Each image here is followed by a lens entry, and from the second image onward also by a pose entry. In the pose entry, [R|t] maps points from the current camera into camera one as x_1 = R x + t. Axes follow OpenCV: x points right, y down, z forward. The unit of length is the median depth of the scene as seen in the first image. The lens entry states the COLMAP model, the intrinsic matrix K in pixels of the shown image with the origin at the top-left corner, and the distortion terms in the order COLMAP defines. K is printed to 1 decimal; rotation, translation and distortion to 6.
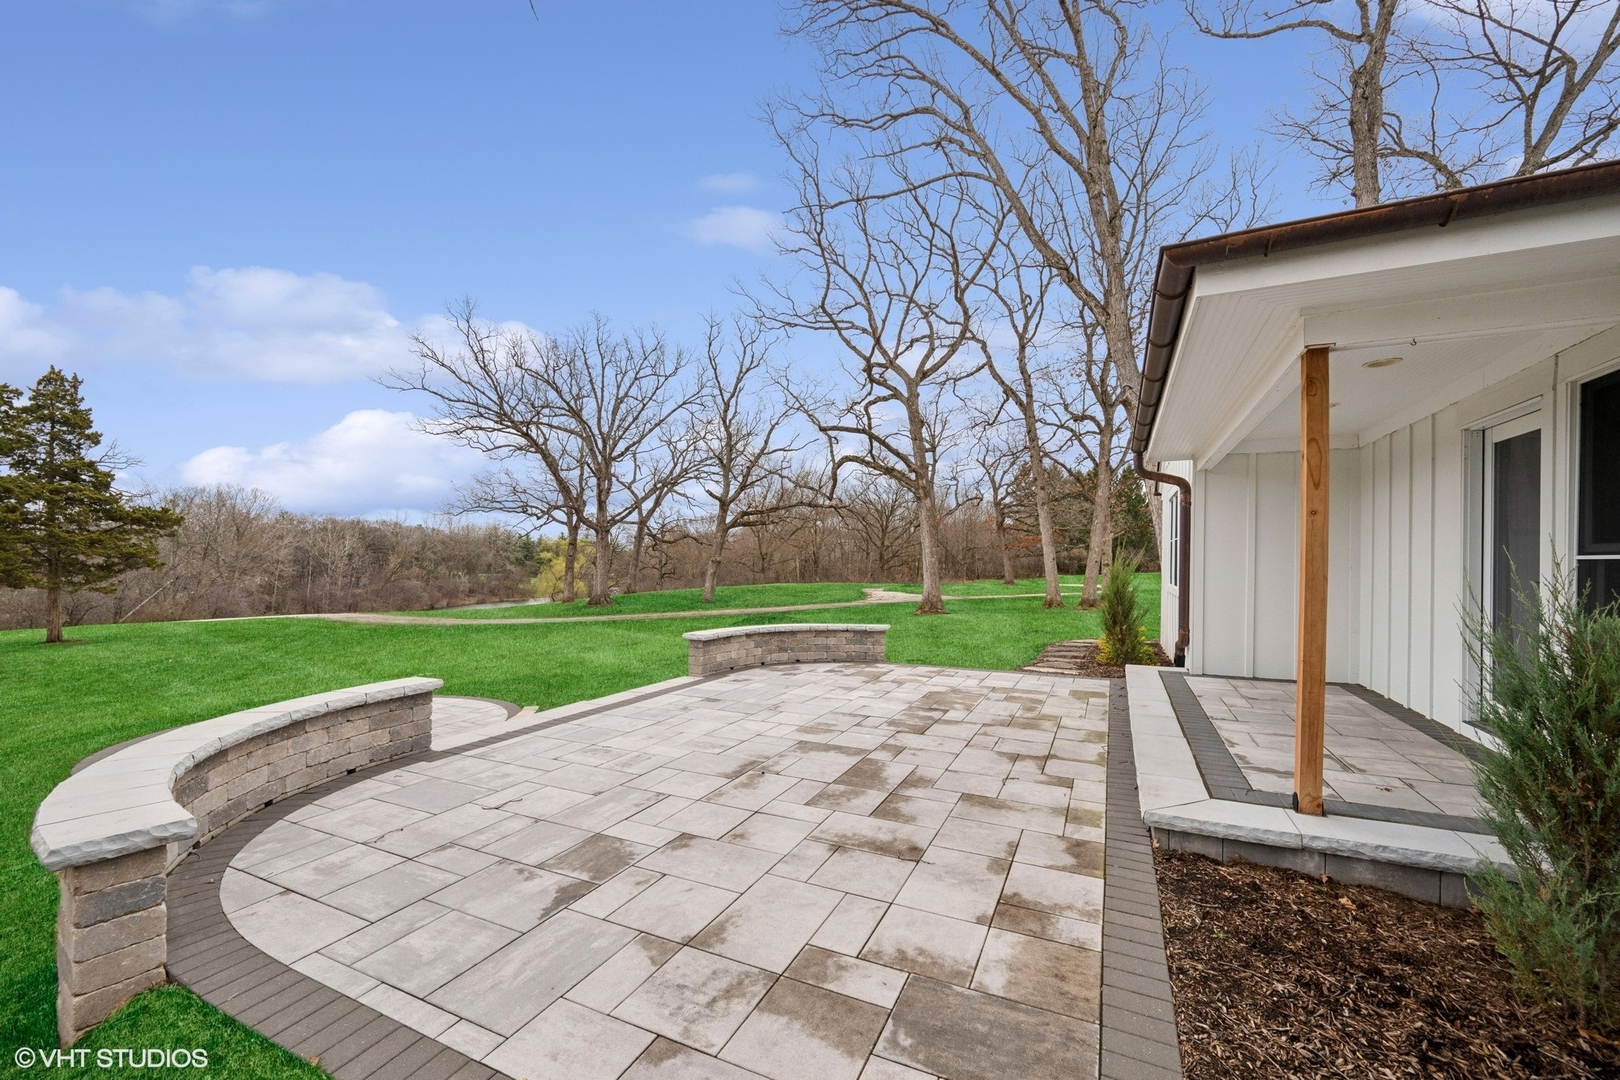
lens RADIAL K [[645.2, 0, 814.1], [0, 645.2, 555.8], [0, 0, 1]] dist [0.000431, -0.000073]
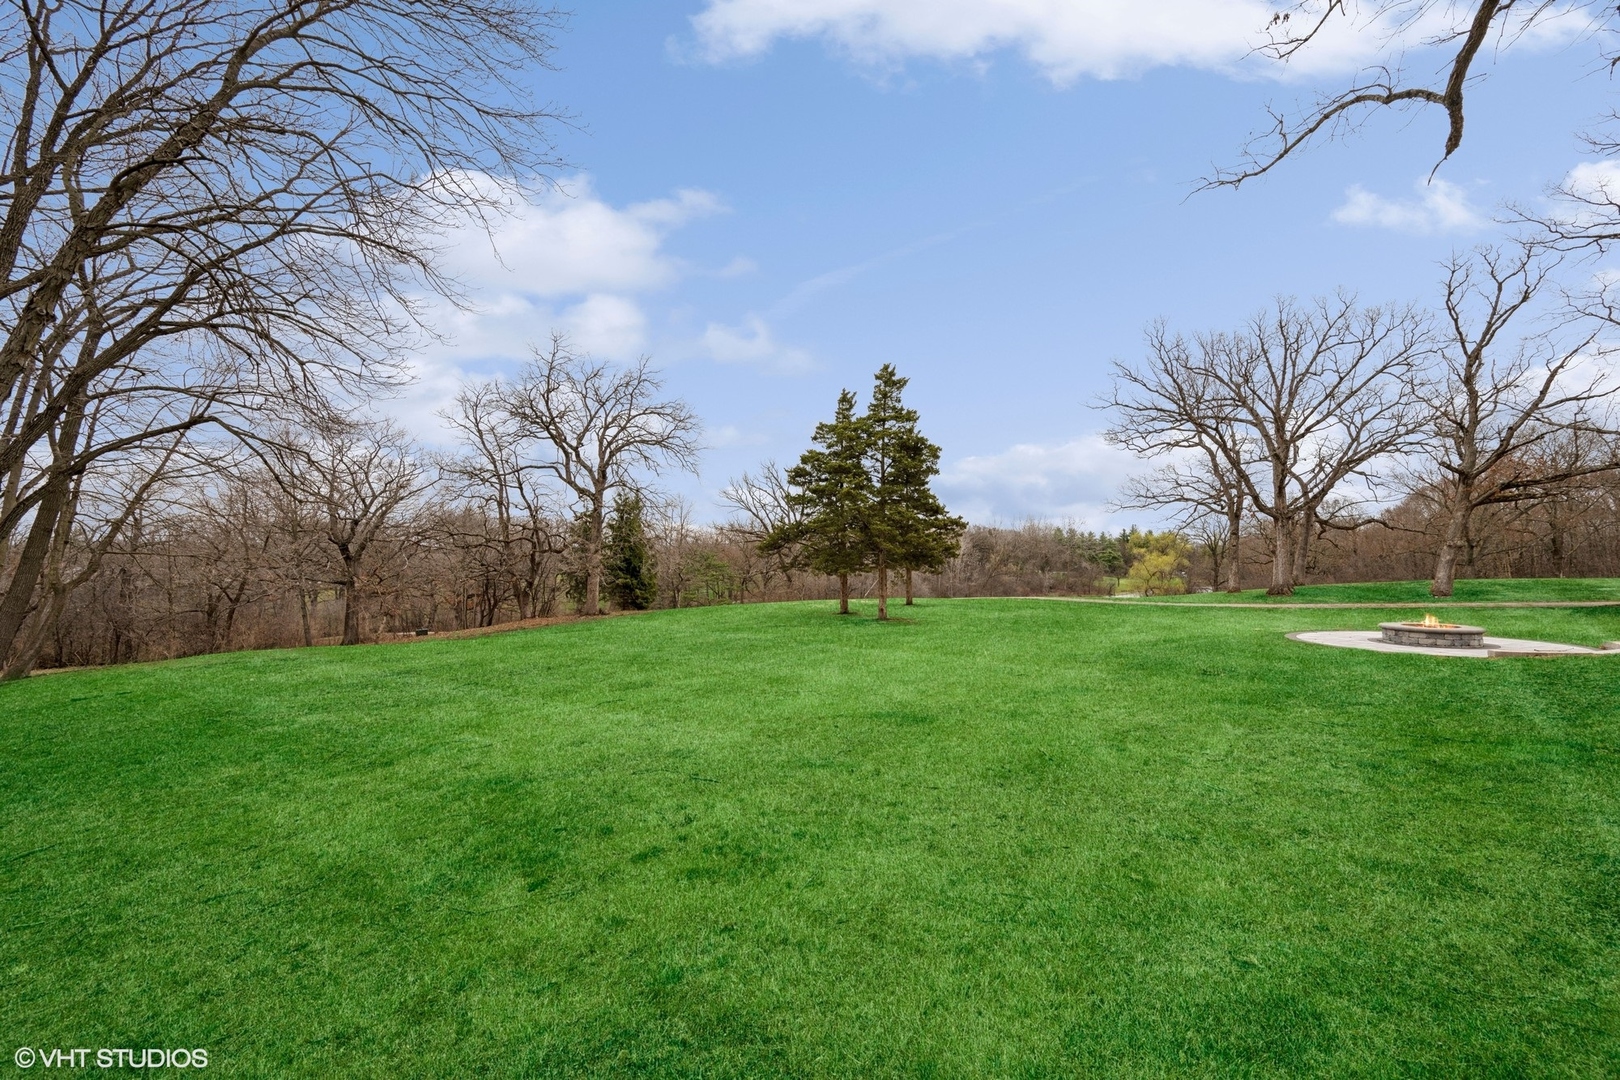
lens RADIAL K [[651.3, 0, 811.9], [0, 651.3, 520.5], [0, 0, 1]] dist [0.000160, -0.000115]
pose [[0.695713, -0.054580, -0.716243, -0.129467], [0.017175, 0.998088, -0.059374, 0.011135], [0.718114, 0.029006, 0.695320, -0.180092]]
